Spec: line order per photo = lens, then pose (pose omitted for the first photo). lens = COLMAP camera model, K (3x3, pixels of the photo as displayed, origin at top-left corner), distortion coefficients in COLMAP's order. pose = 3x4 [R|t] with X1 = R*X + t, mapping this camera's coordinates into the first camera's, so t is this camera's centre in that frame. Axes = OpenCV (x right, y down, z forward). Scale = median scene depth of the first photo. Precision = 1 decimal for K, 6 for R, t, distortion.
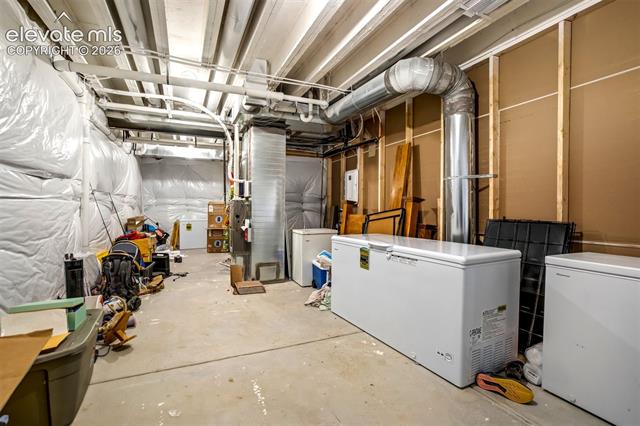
lens RADIAL K [[298.7, 0, 327.0], [0, 298.7, 211.3], [0, 0, 1]] dist [-0.021825, 0.010446]
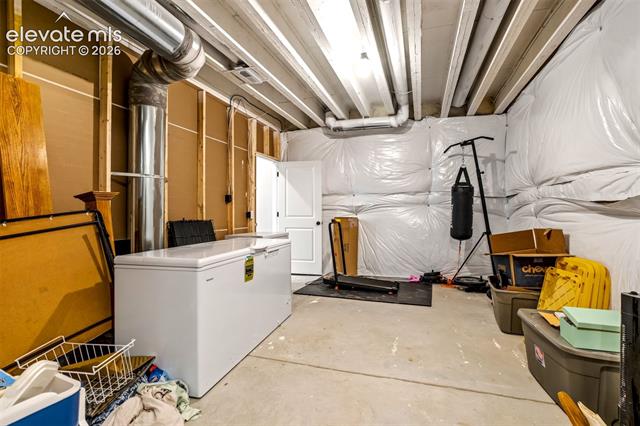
lens RADIAL K [[298.7, 0, 327.0], [0, 298.7, 213.2], [0, 0, 1]] dist [-0.021825, 0.010446]
pose [[-0.724749, -0.004223, 0.689000, -0.650948], [0.003960, 0.999939, 0.010295, -0.010991], [-0.689002, 0.010190, -0.724688, 1.518125]]
